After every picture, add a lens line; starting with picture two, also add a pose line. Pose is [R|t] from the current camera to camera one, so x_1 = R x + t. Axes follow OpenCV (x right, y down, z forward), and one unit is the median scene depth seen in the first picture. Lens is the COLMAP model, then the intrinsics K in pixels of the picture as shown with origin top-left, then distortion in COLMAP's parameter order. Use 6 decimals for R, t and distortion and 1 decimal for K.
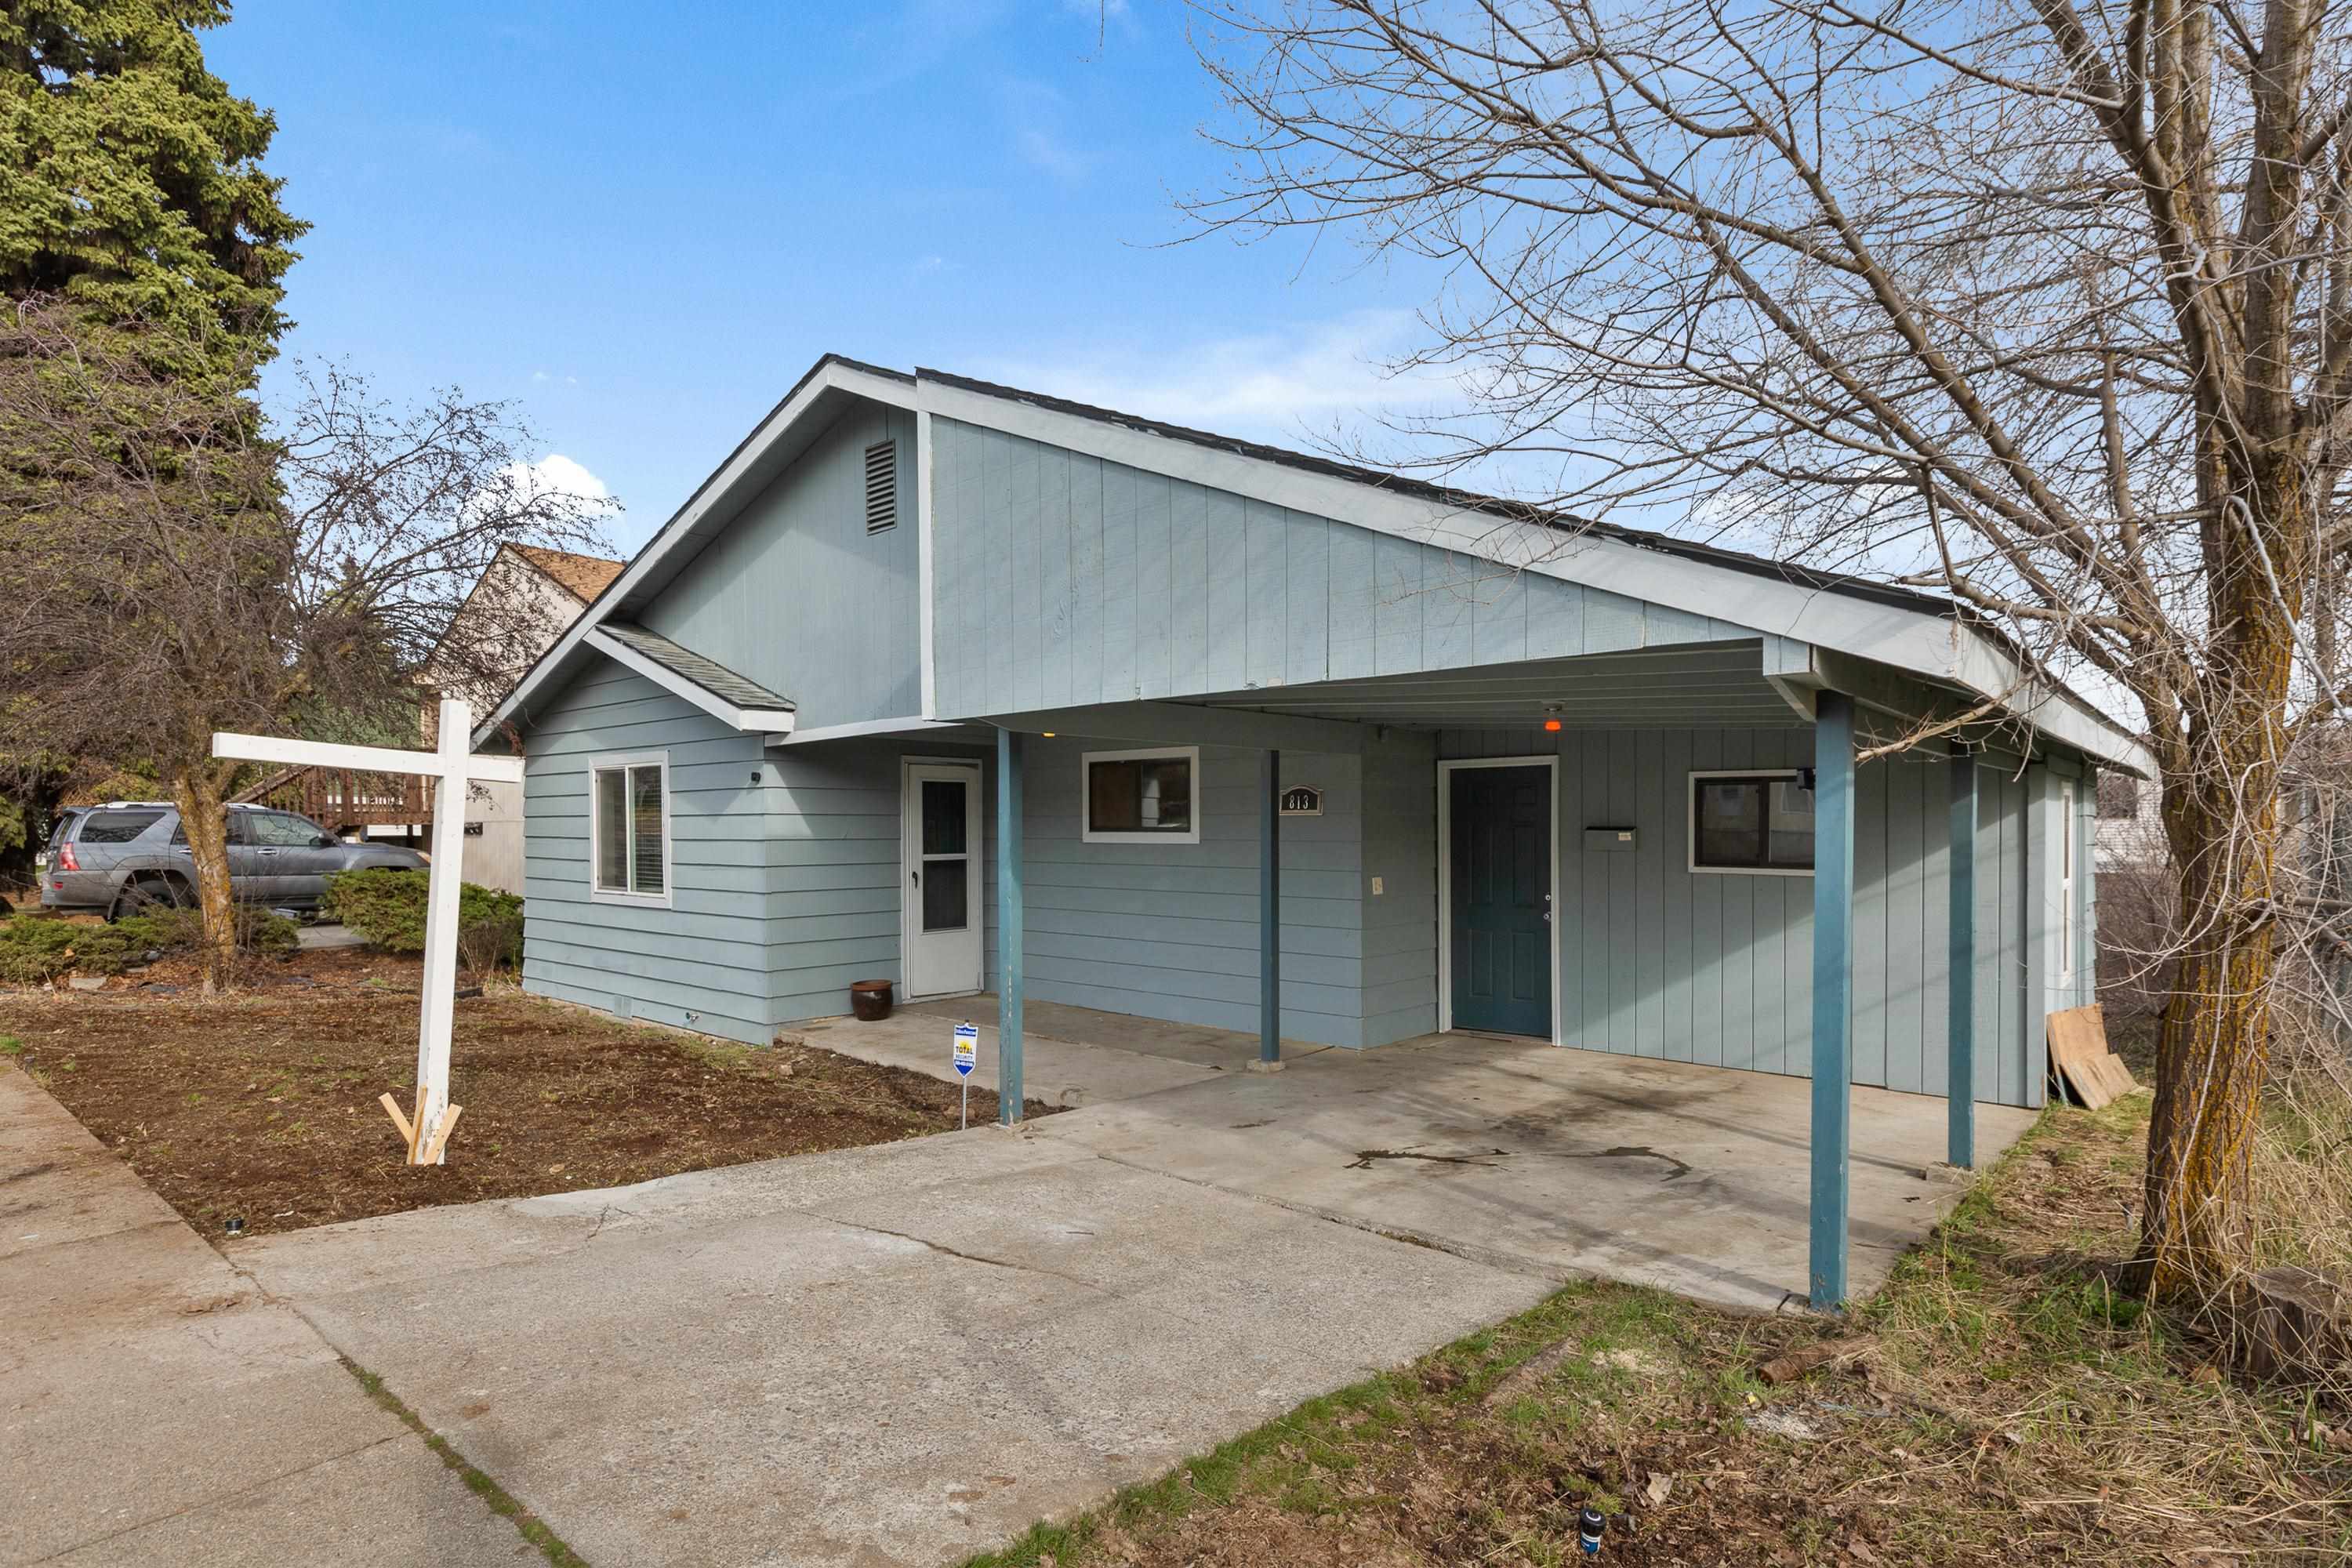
lens RADIAL K [[1212.8, 0, 1190.9], [0, 1212.8, 850.0], [0, 0, 1]] dist [-0.011045, -0.000557]
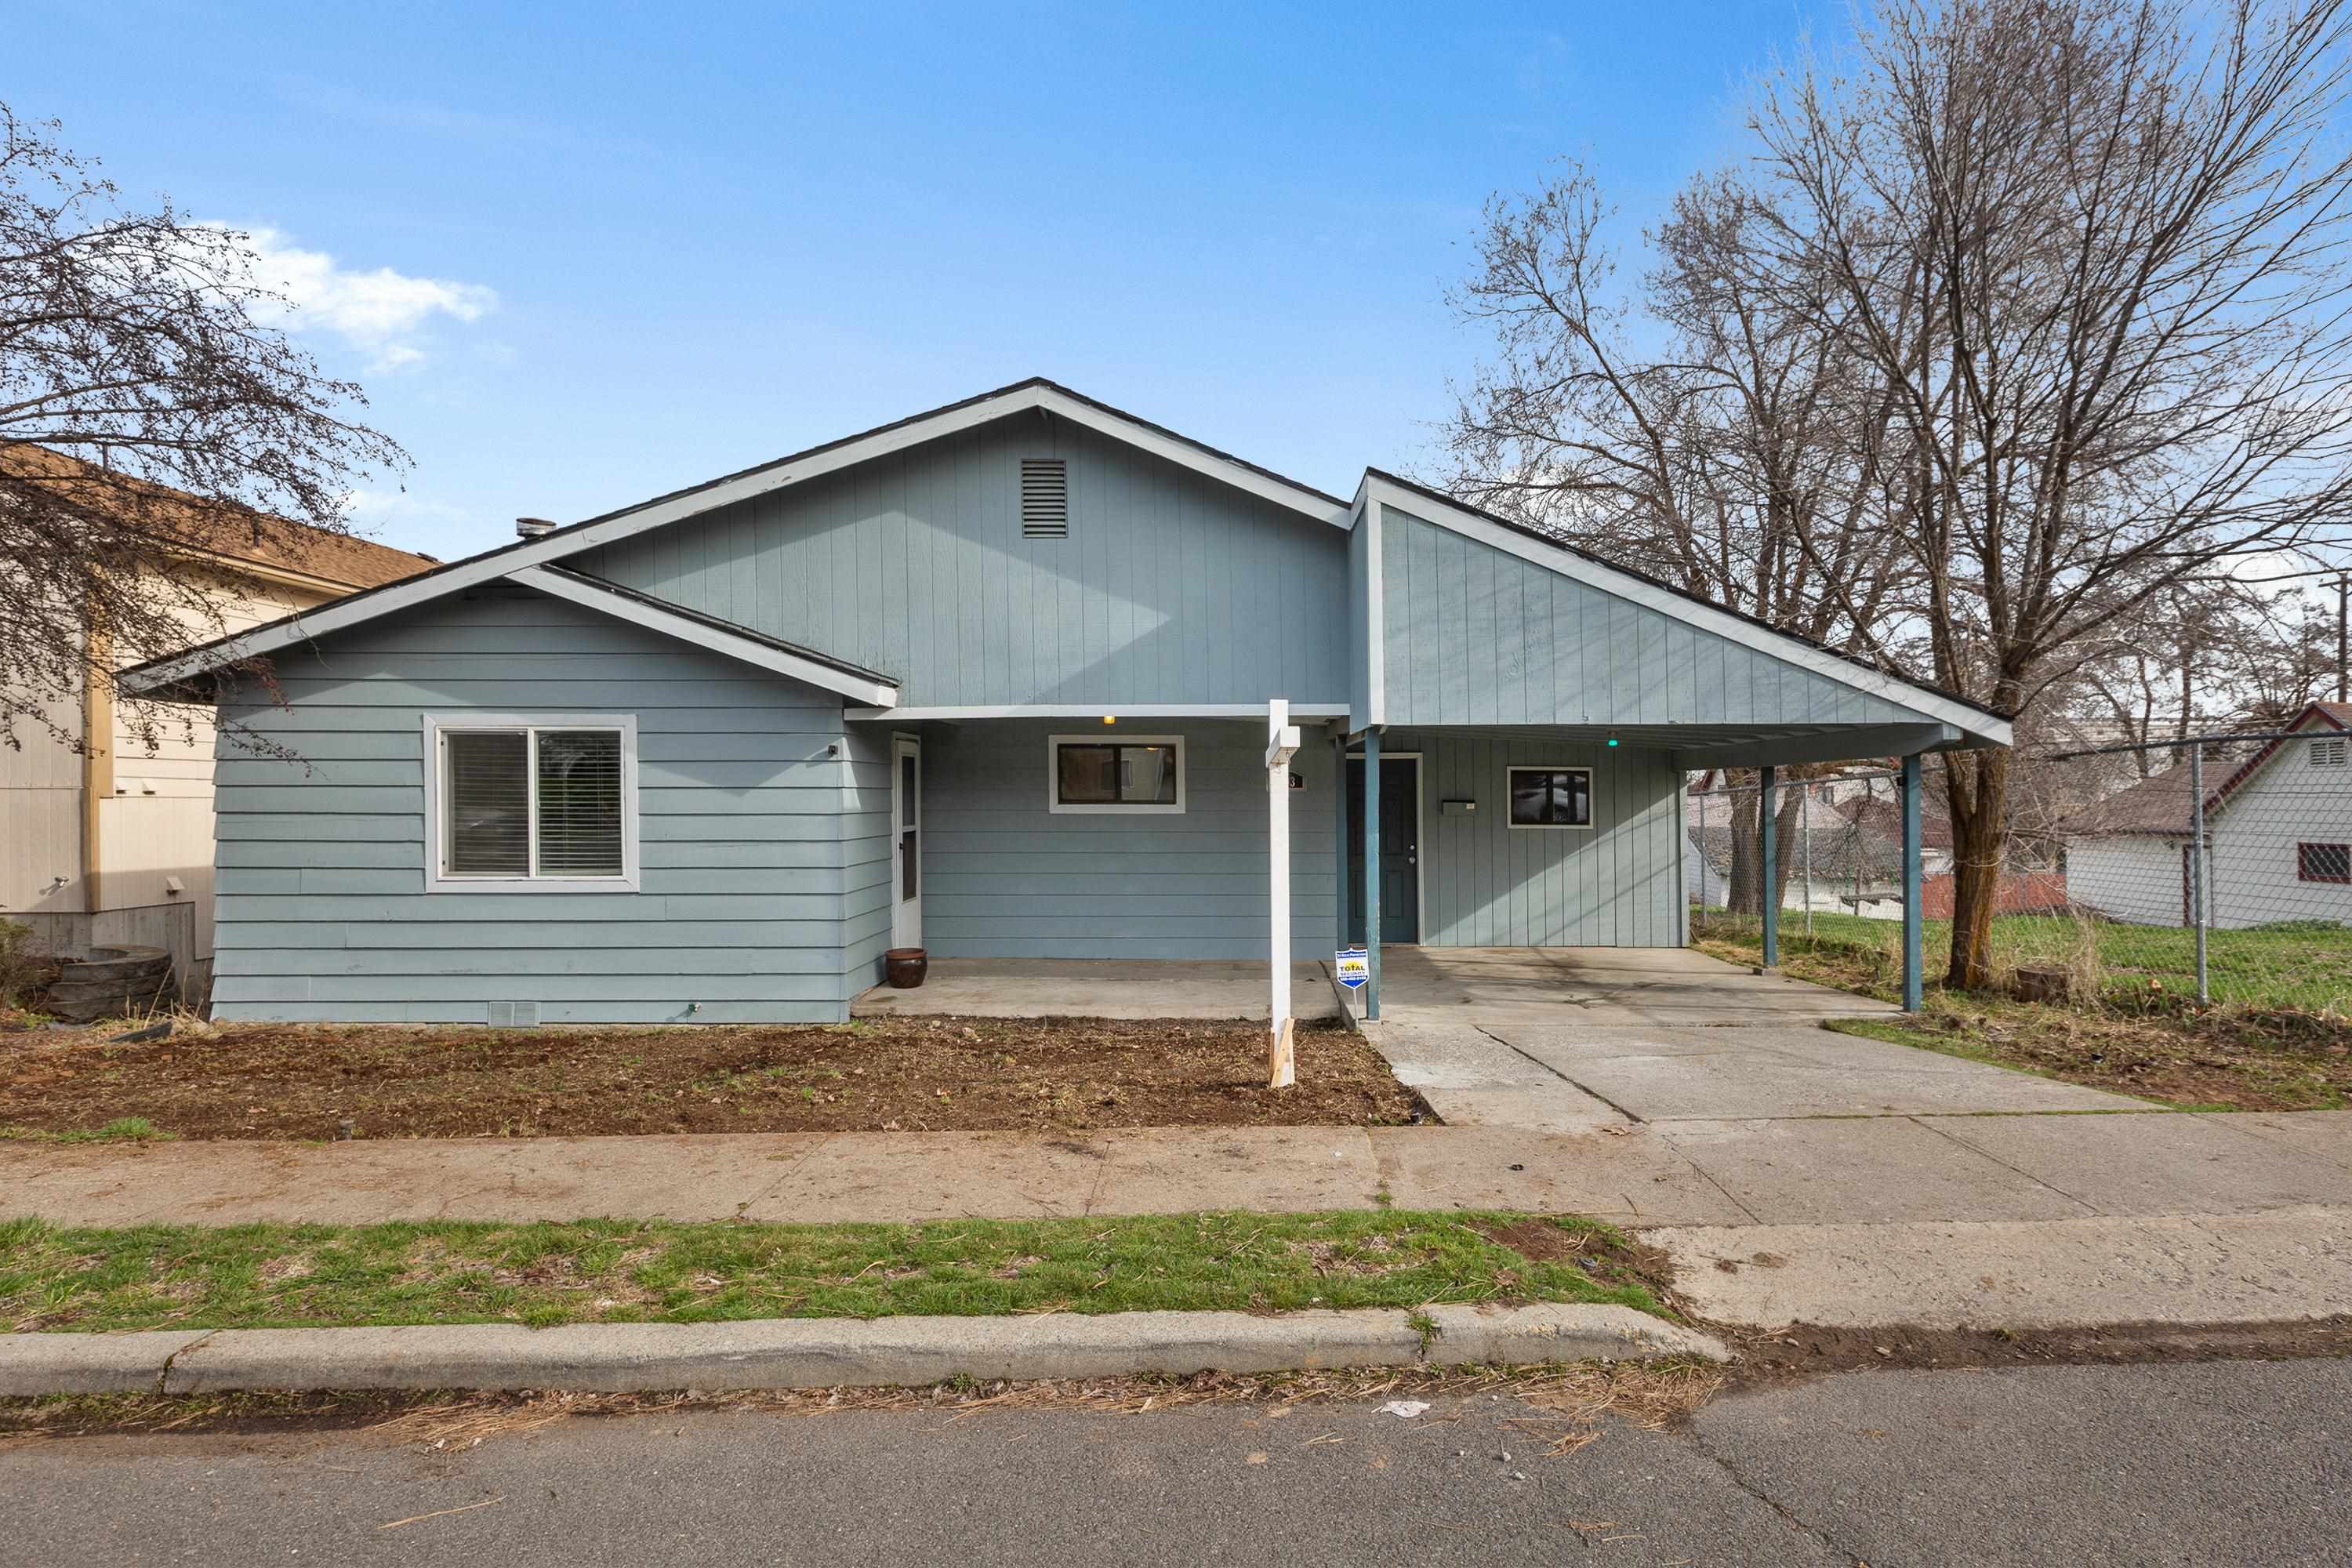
lens RADIAL K [[1168.6, 0, 1177.0], [0, 1168.6, 782.8], [0, 0, 1]] dist [0.001791, 0.000044]
pose [[0.748473, 0.008261, 0.663114, -0.916416], [0.011578, 0.999607, -0.025520, -0.006909], [-0.663064, 0.026778, 0.748083, 0.117113]]
